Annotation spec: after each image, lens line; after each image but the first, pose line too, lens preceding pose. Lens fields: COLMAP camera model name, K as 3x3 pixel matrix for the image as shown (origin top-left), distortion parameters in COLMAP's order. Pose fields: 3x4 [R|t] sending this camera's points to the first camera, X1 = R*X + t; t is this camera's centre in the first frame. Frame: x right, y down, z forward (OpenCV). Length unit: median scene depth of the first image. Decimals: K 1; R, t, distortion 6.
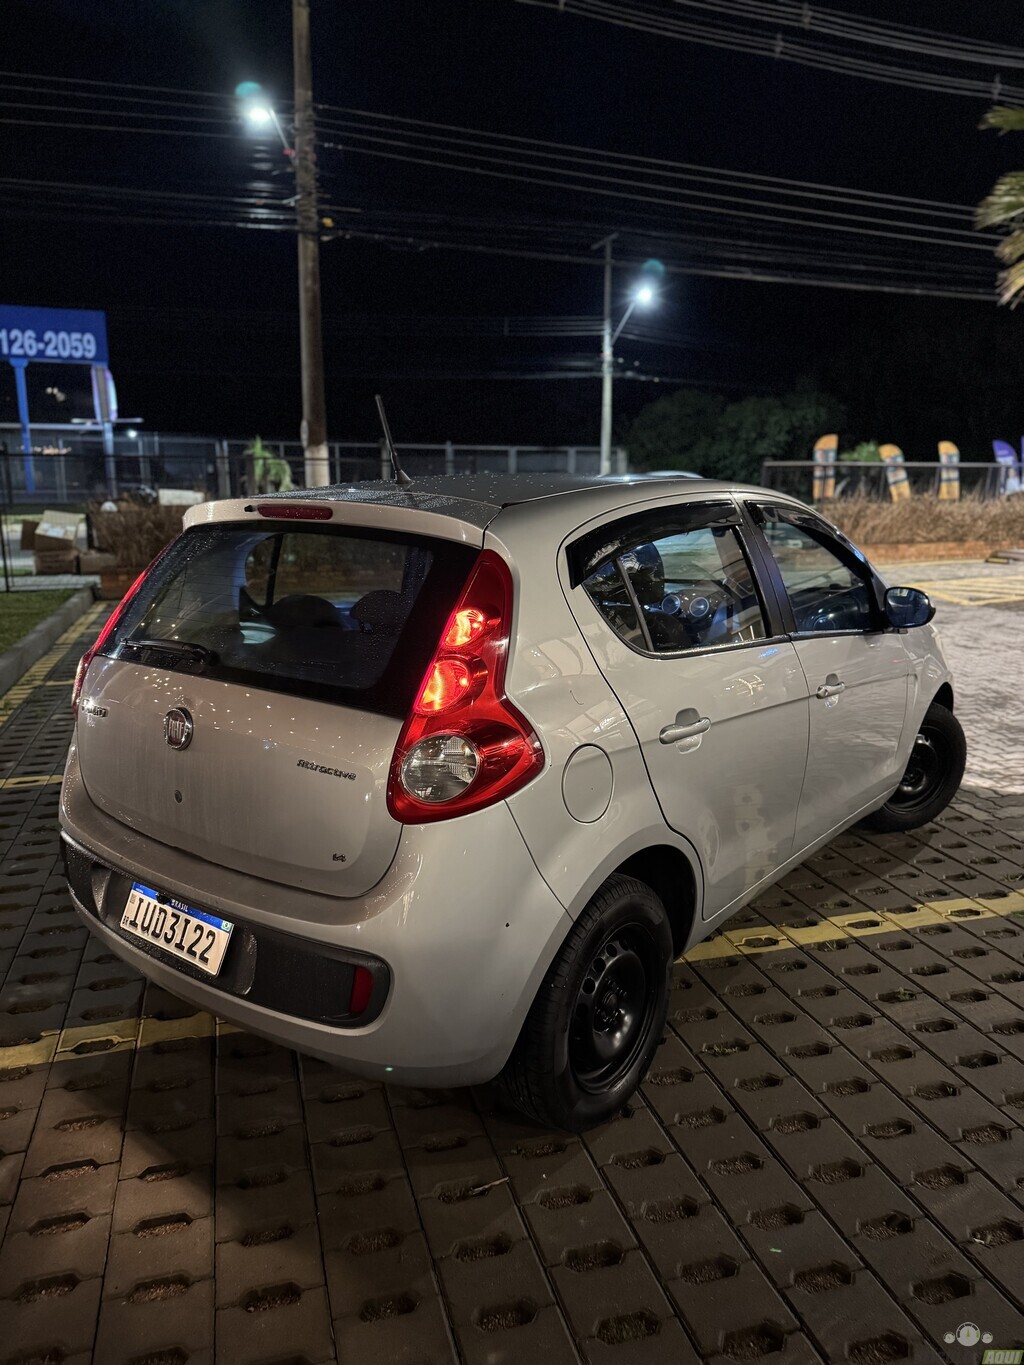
lens RADIAL K [[969.2, 0, 516.4], [0, 969.2, 687.0], [0, 0, 1]] dist [-0.002682, -0.001331]
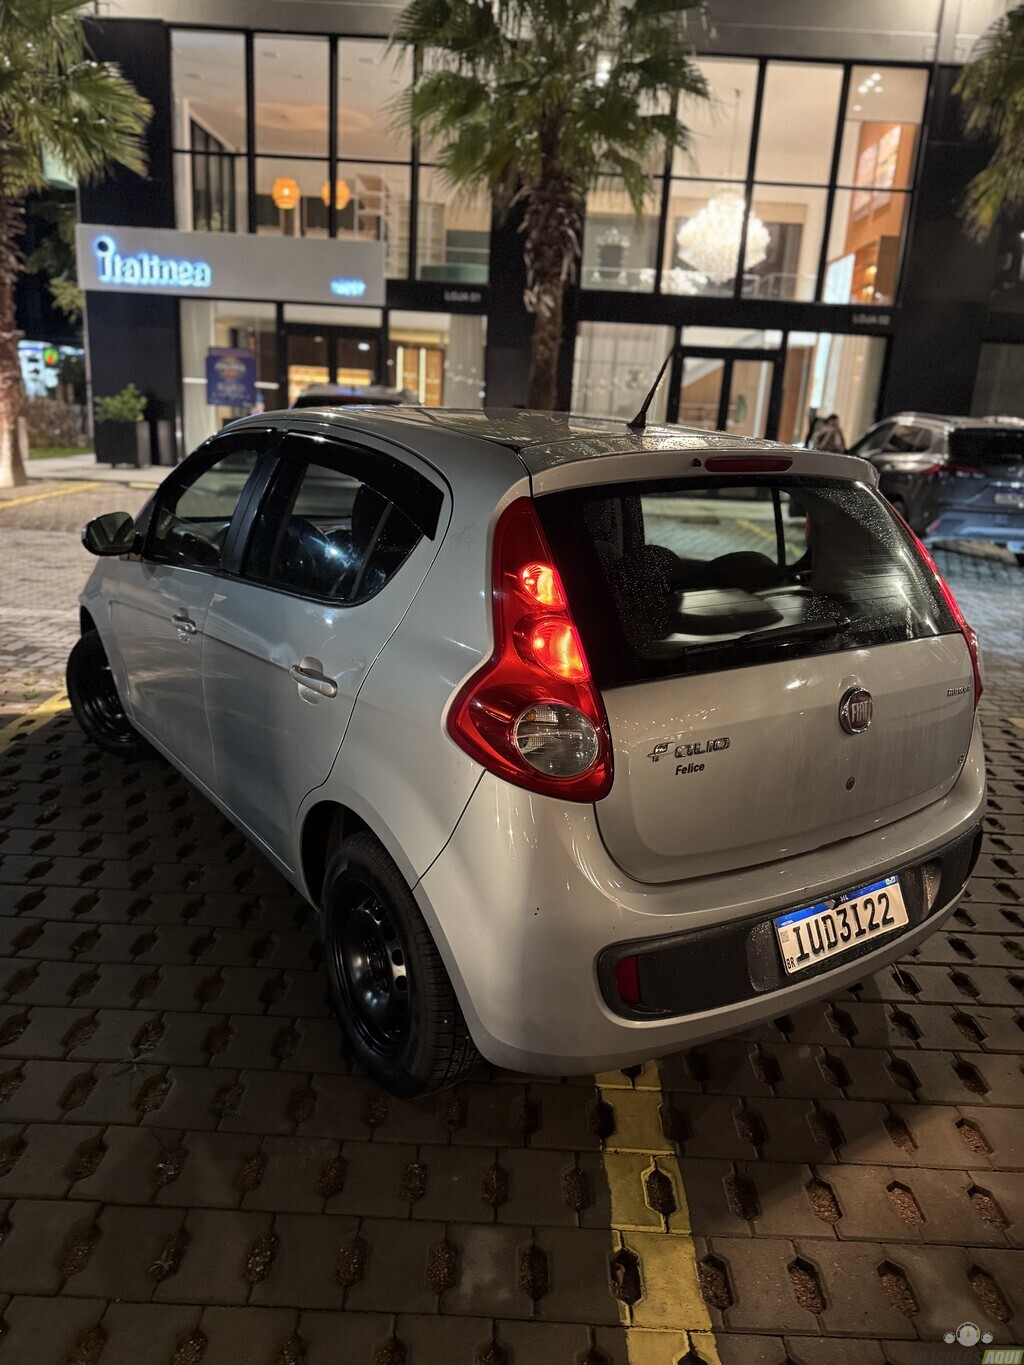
lens RADIAL K [[969.2, 0, 516.4], [0, 969.2, 687.0], [0, 0, 1]] dist [-0.002682, -0.001331]
pose [[0.292435, -0.241484, 0.925293, -1.239661], [0.149503, 0.967238, 0.205181, -0.207858], [-0.944527, 0.078332, 0.318957, 0.971308]]
